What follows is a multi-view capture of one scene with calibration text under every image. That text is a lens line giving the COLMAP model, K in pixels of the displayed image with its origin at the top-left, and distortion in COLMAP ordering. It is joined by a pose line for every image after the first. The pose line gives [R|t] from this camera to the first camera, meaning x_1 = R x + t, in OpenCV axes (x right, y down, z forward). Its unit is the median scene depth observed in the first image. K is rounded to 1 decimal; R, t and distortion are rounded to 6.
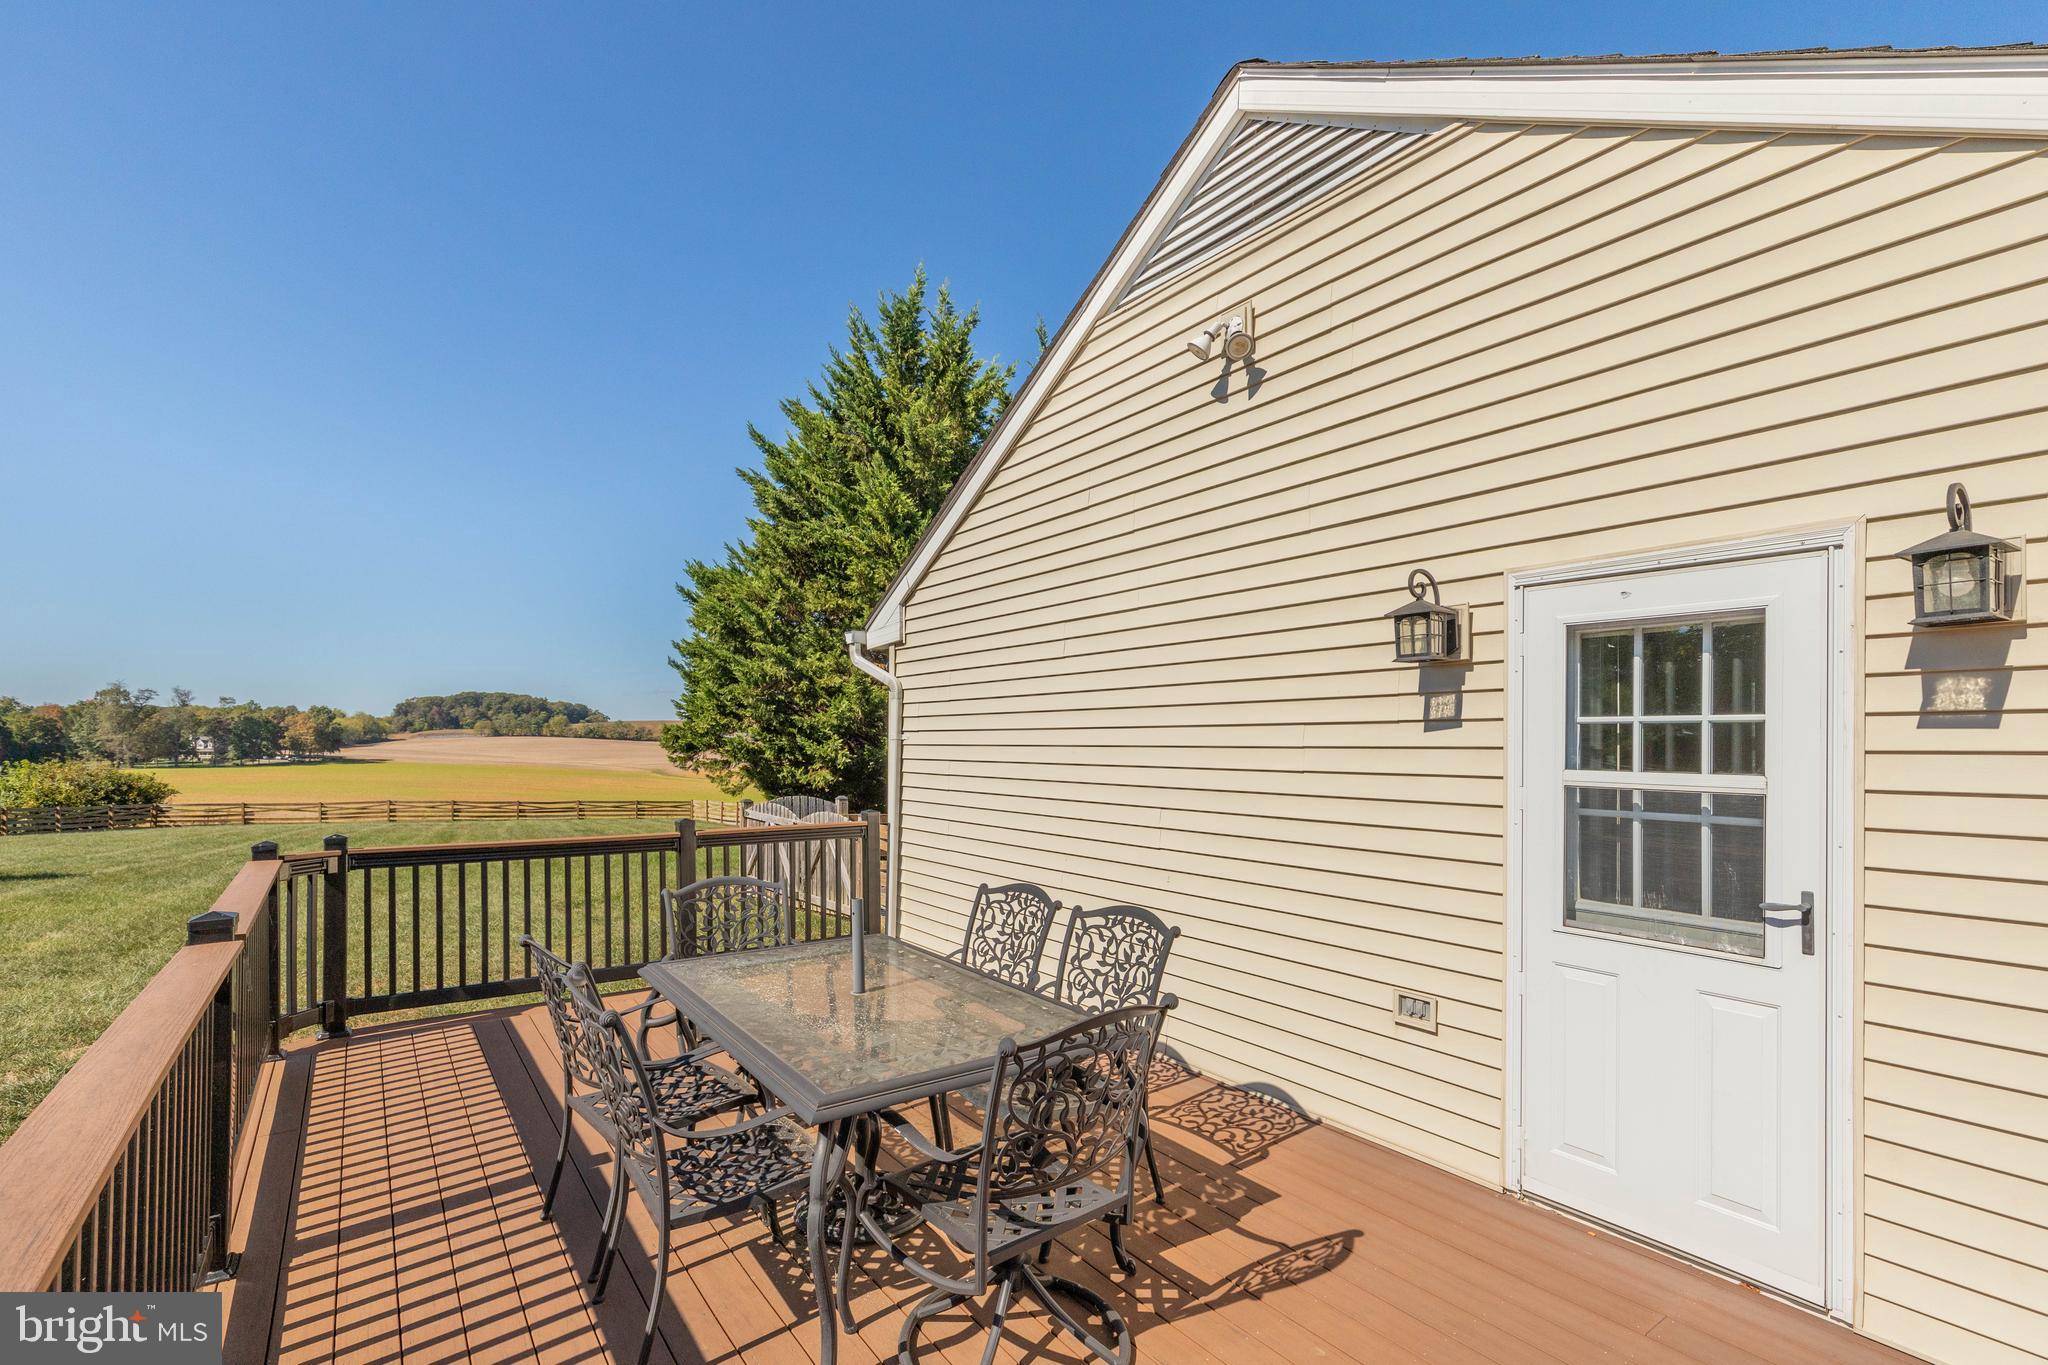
lens RADIAL K [[929.8, 0, 1022.0], [0, 929.8, 748.8], [0, 0, 1]] dist [-0.003801, -0.000492]
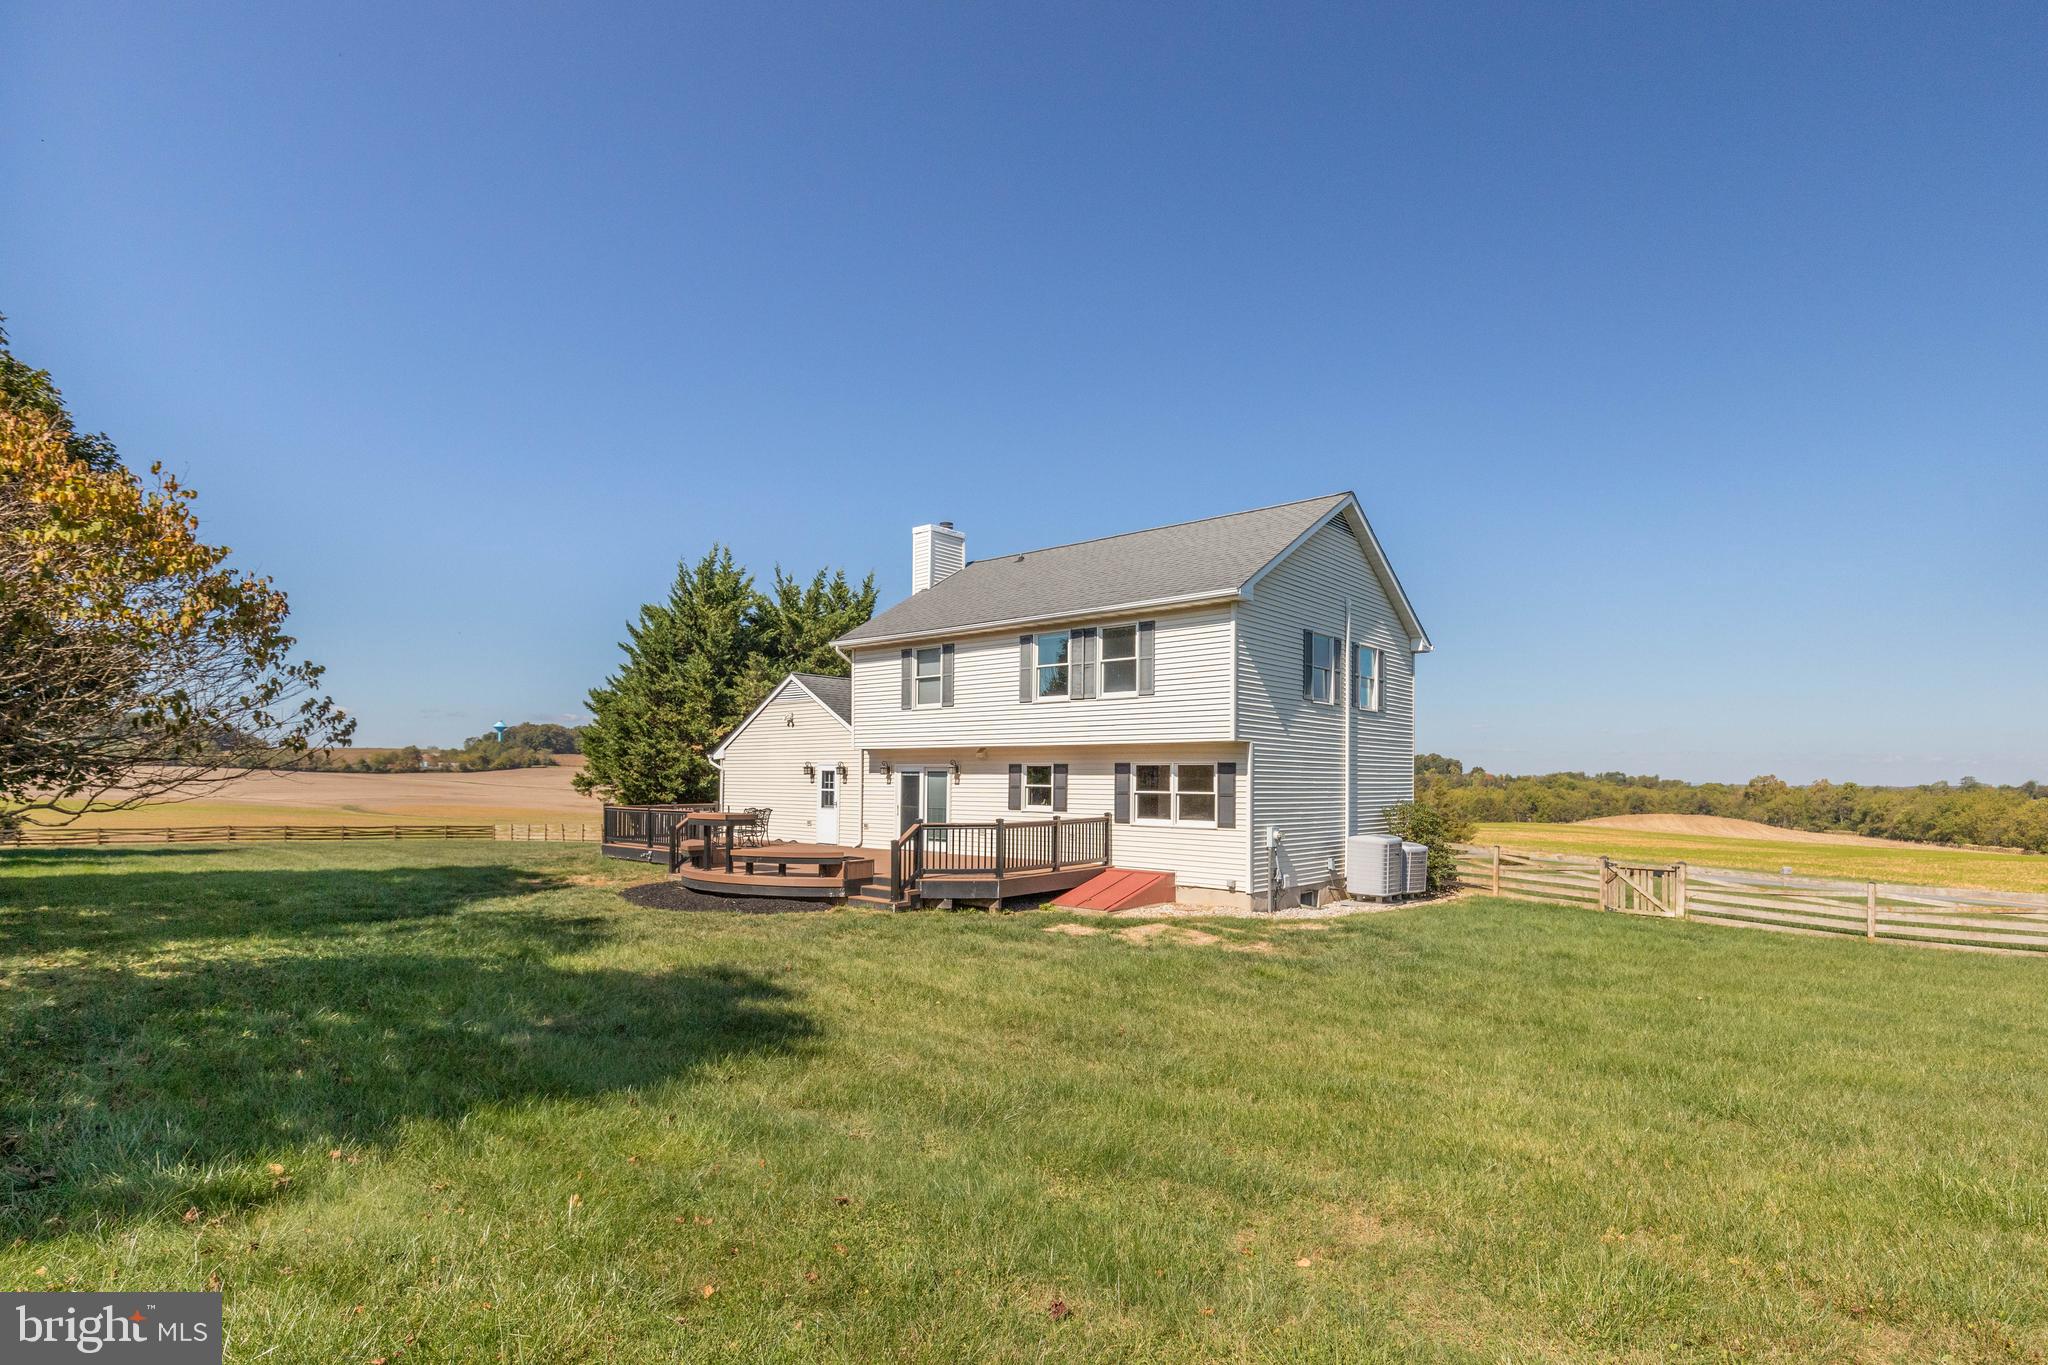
lens RADIAL K [[1007.0, 0, 1027.5], [0, 1007.0, 741.9], [0, 0, 1]] dist [0.000921, 0.000270]
pose [[0.972407, 0.011168, 0.233025, 0.054488], [-0.001814, 0.999185, -0.040316, -0.006323], [-0.233285, 0.038781, 0.971635, -1.496160]]
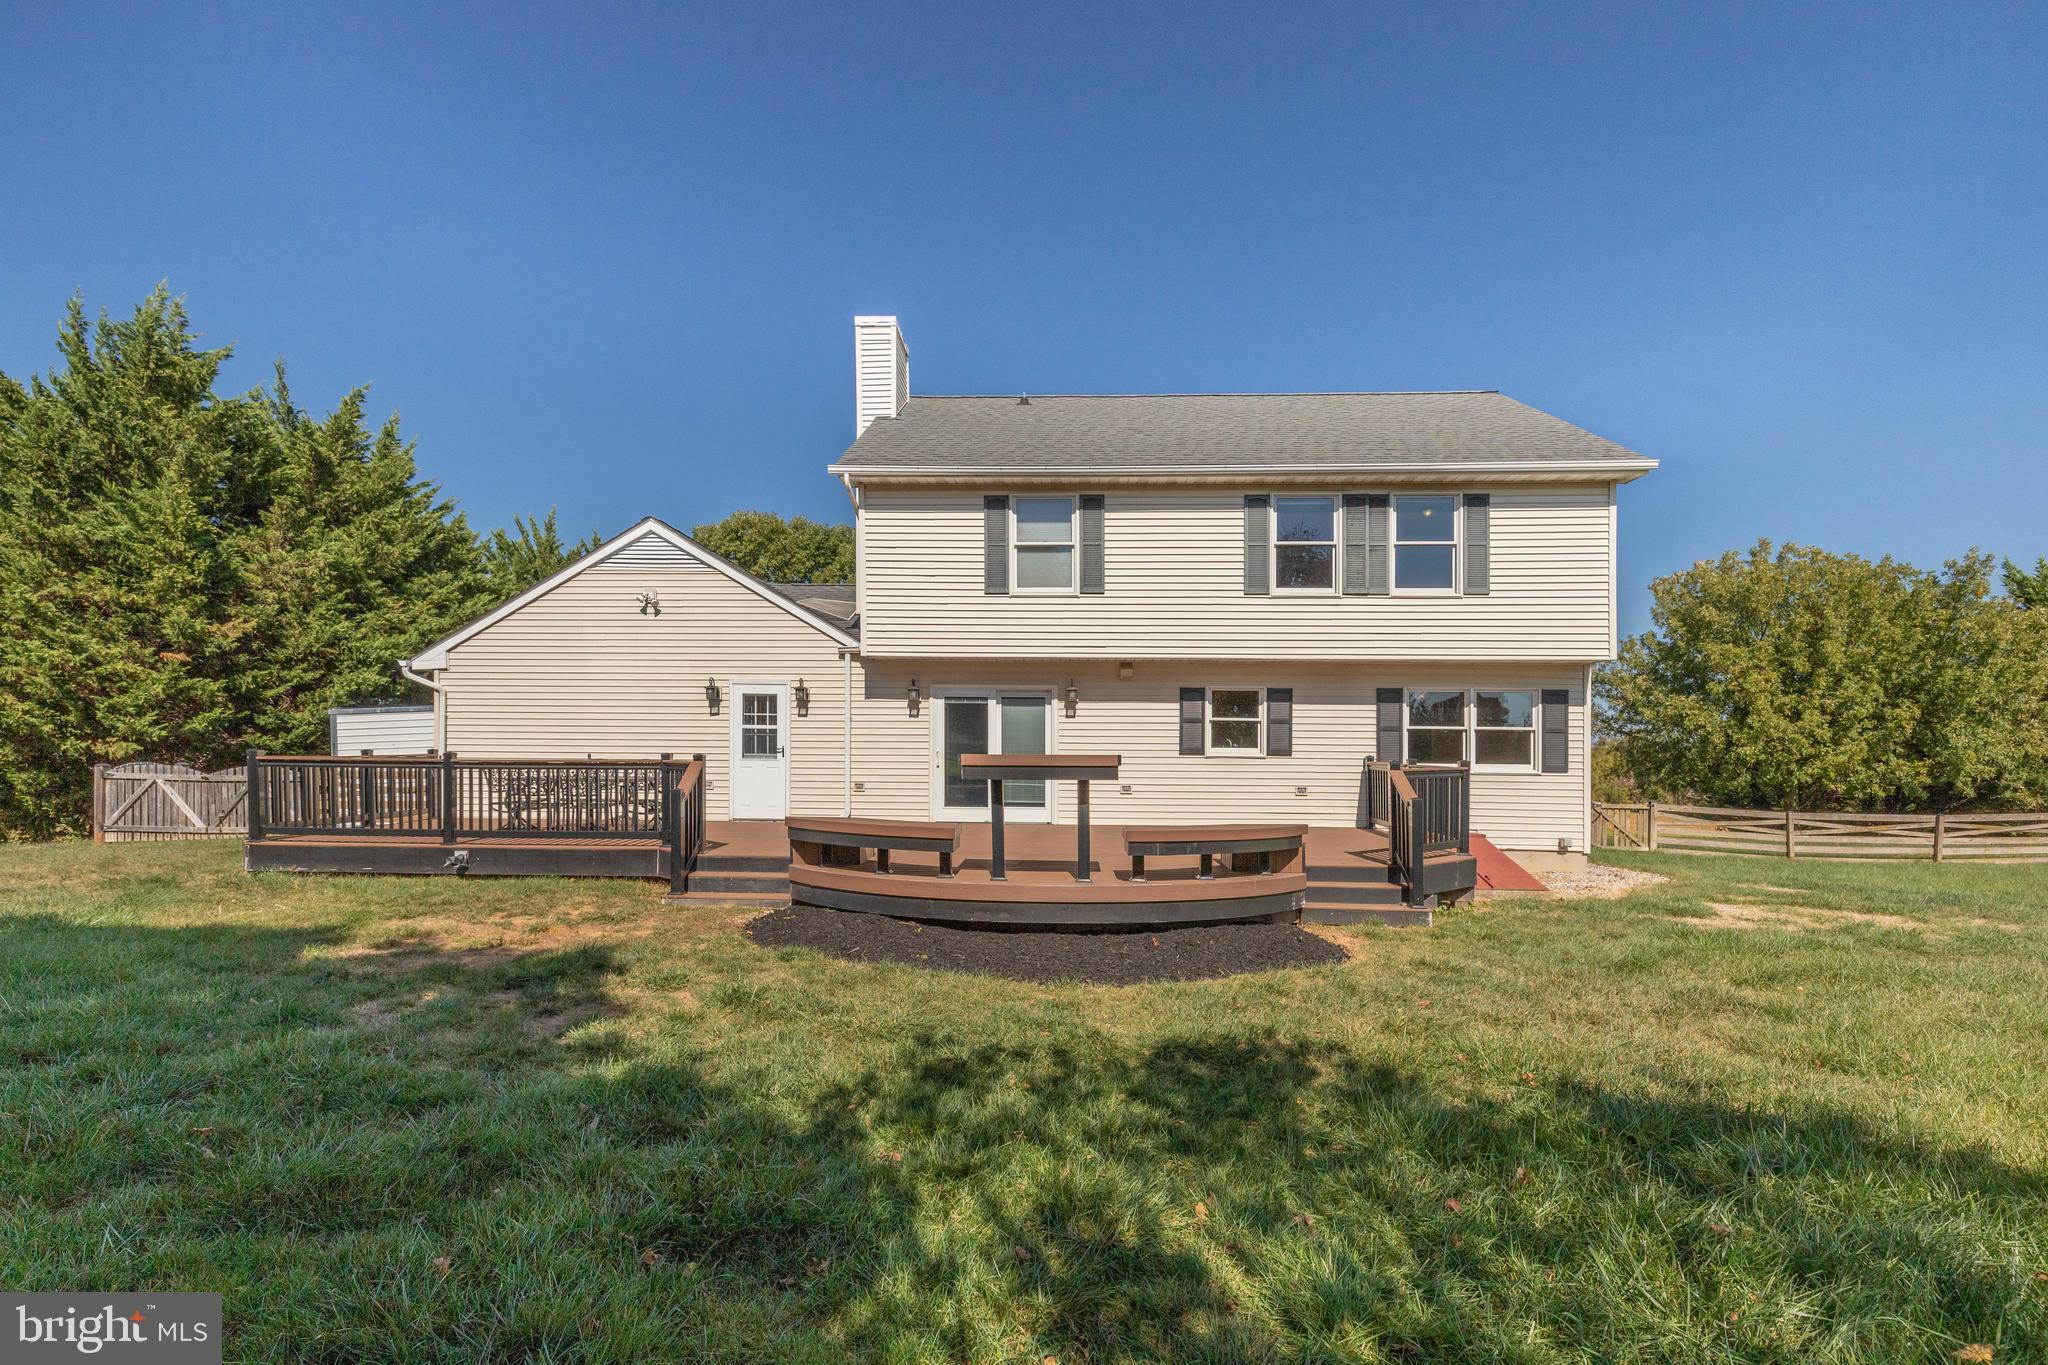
lens RADIAL K [[962.0, 0, 1045.9], [0, 962.0, 747.3], [0, 0, 1]] dist [0.001704, 0.000224]
pose [[0.625687, 0.005957, 0.780052, -0.420109], [-0.003997, 0.999982, -0.004431, 0.028462], [-0.780064, -0.000346, 0.625700, -0.605492]]
